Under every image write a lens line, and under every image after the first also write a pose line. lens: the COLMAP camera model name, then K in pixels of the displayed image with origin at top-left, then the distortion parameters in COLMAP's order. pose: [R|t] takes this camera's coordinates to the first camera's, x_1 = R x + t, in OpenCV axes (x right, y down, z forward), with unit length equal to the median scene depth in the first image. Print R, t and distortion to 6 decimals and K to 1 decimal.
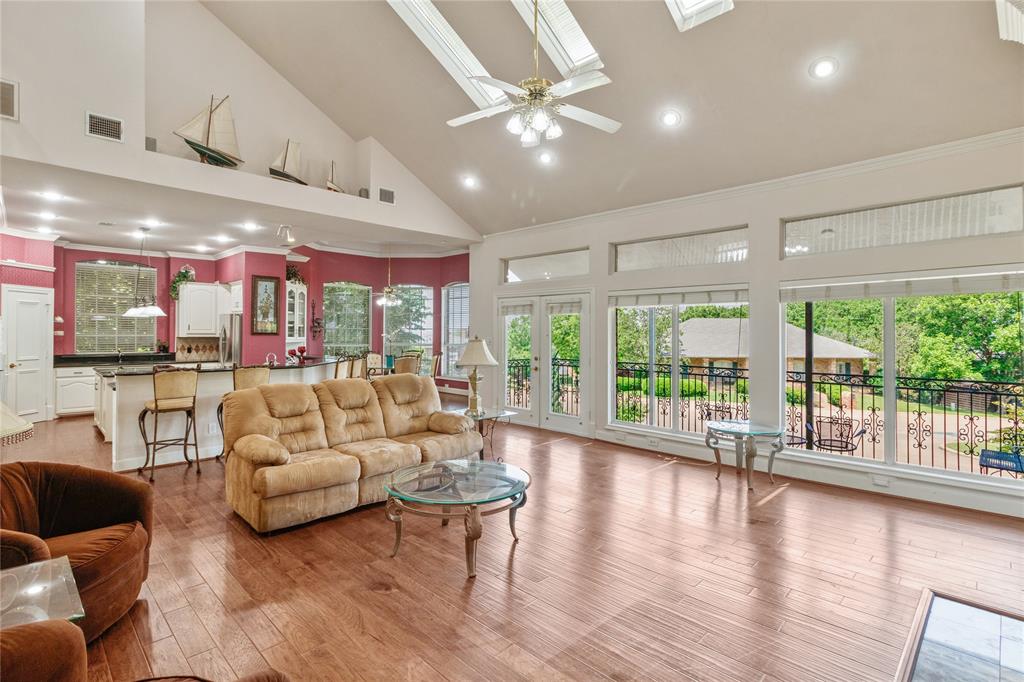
lens RADIAL K [[496.0, 0, 512.1], [0, 496.0, 336.8], [0, 0, 1]] dist [0.012350, 0.000900]
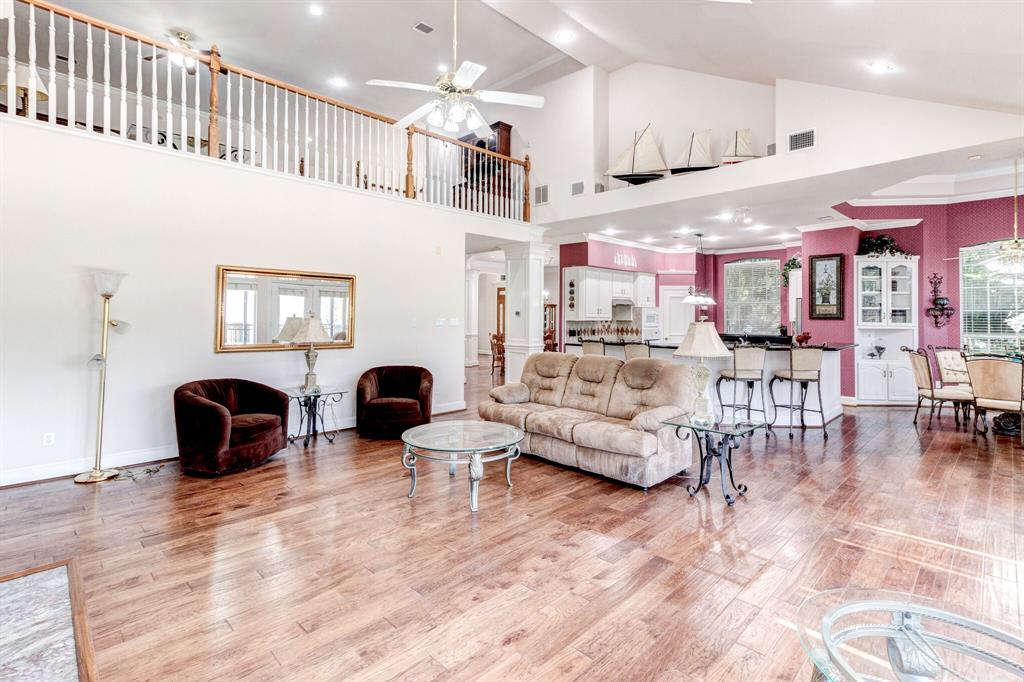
lens RADIAL K [[480.0, 0, 507.5], [0, 480.0, 313.2], [0, 0, 1]] dist [0.017954, 0.000280]
pose [[-0.016560, -0.010964, -0.999803, 0.428237], [-0.013430, 0.999852, -0.010742, 0.002651], [0.999773, 0.013249, -0.016705, 0.460603]]
